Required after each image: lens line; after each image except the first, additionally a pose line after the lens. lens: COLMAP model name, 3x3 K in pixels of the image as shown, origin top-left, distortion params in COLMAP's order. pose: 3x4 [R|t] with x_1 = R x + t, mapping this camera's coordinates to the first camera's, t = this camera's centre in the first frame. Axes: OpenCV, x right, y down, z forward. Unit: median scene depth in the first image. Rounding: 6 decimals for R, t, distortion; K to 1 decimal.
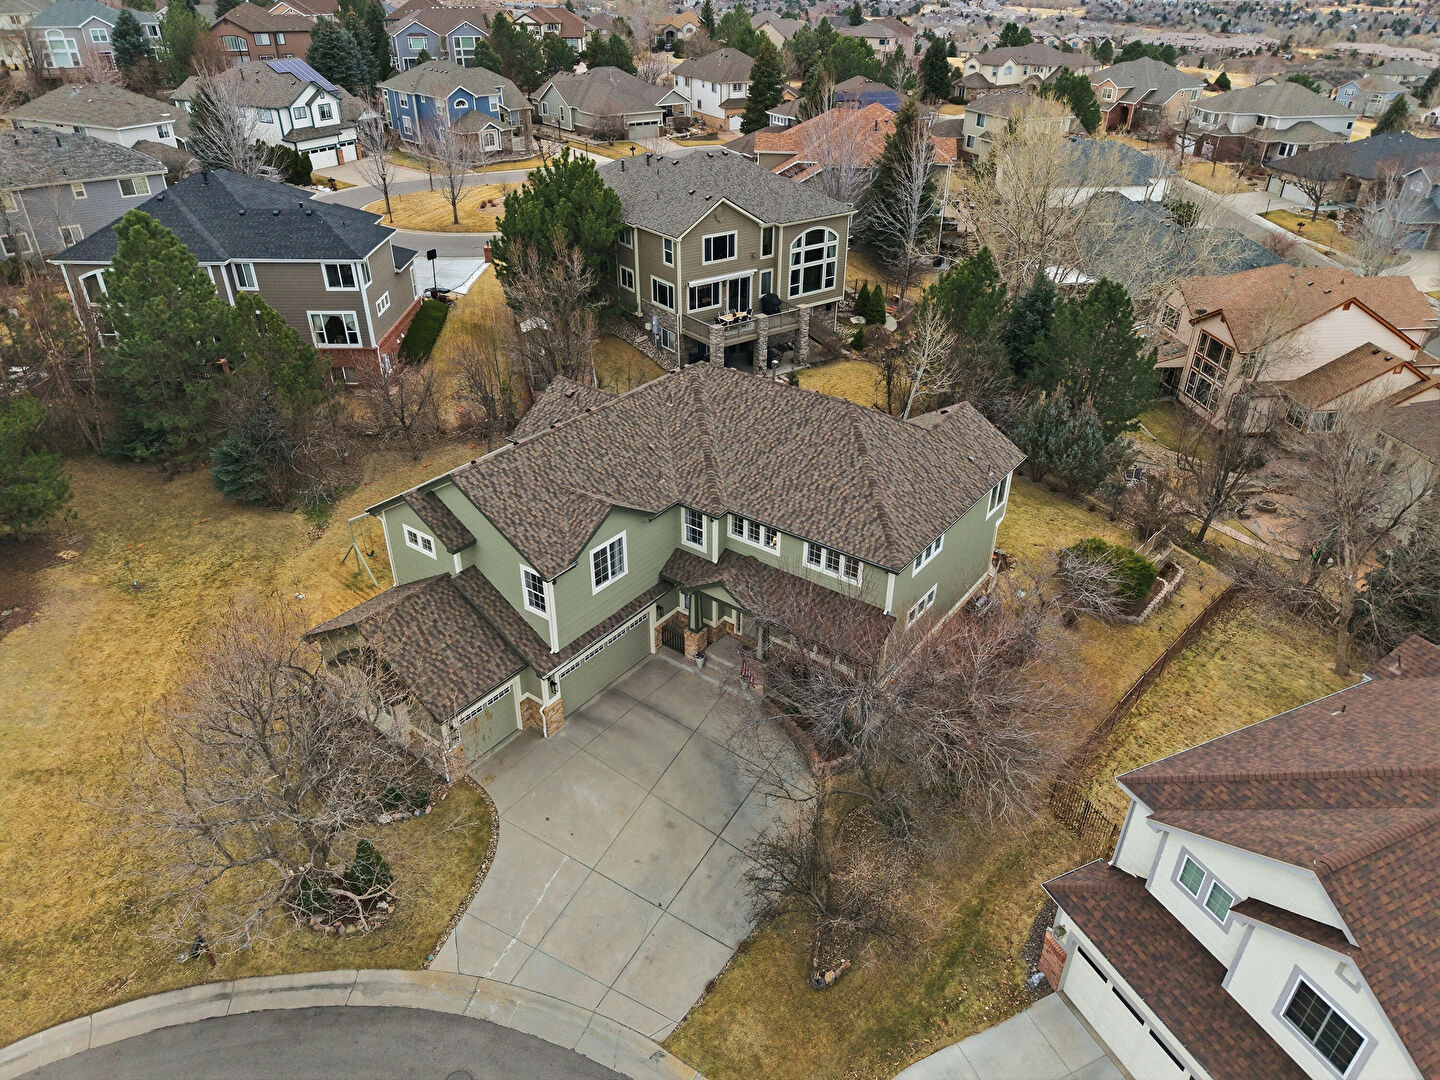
lens RADIAL K [[966.2, 0, 720.0], [0, 966.2, 540.0], [0, 0, 1]] dist [0.002427, 0.000655]
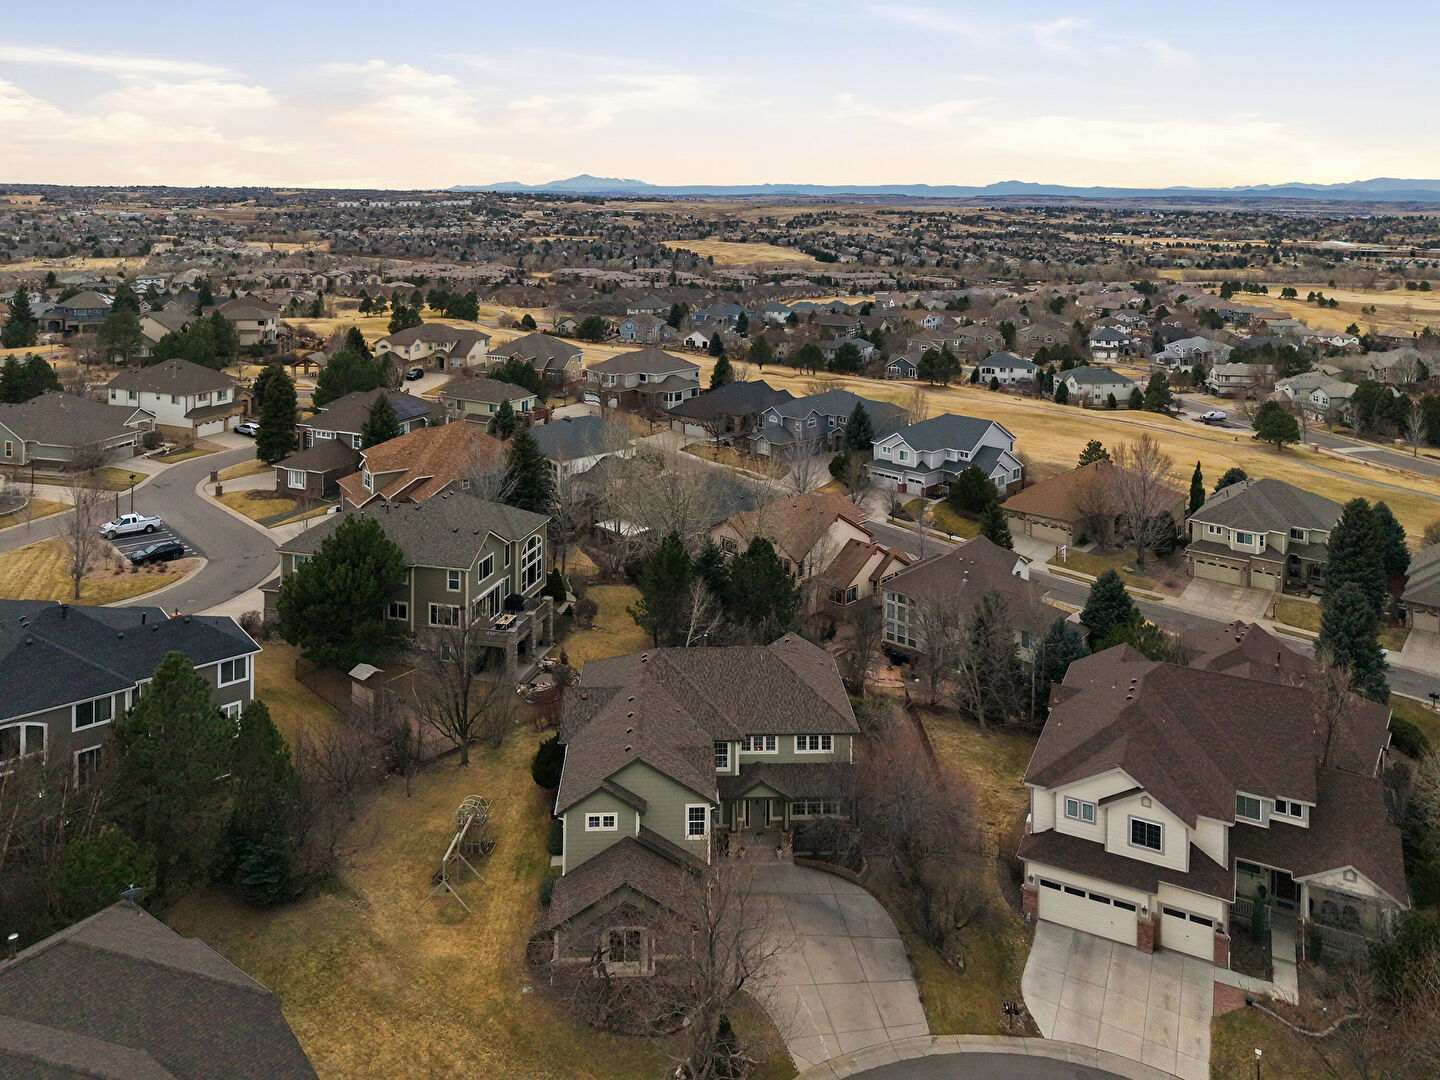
lens RADIAL K [[1080.9, 0, 722.9], [0, 1080.9, 172.6], [0, 0, 1]] dist [0.000685, 0.003443]
pose [[0.770091, 0.014846, 0.637761, -1.230444], [0.324501, 0.851609, -0.411656, -0.101550], [-0.549235, 0.523967, 0.650999, -0.694424]]
